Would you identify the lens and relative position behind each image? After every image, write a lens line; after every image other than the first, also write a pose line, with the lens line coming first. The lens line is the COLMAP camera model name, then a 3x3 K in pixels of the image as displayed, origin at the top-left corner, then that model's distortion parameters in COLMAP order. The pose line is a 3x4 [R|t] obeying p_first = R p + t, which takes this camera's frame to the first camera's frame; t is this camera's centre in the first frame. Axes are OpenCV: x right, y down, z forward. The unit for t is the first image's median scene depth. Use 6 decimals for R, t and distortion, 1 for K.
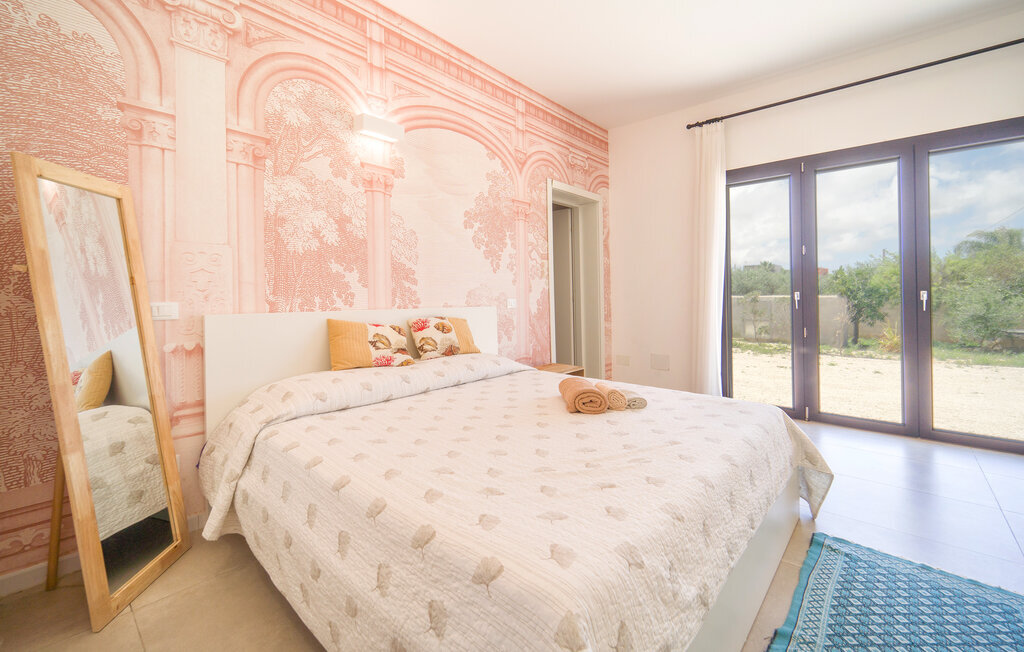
lens RADIAL K [[422.8, 0, 511.3], [0, 422.8, 289.2], [0, 0, 1]] dist [0.000046, -0.000064]
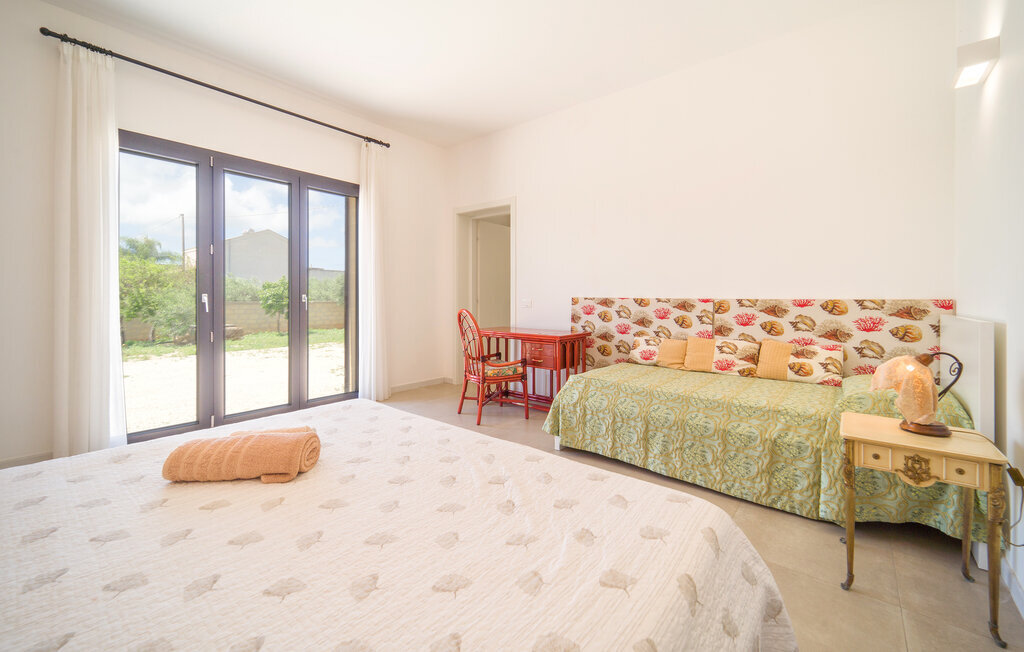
lens RADIAL K [[420.2, 0, 505.4], [0, 420.2, 300.3], [0, 0, 1]] dist [-0.000455, -0.000154]
pose [[-0.035823, -0.006011, 0.999340, -0.278940], [-0.018943, 0.999806, 0.005335, 0.003167], [-0.999179, -0.018739, -0.035930, 0.382000]]
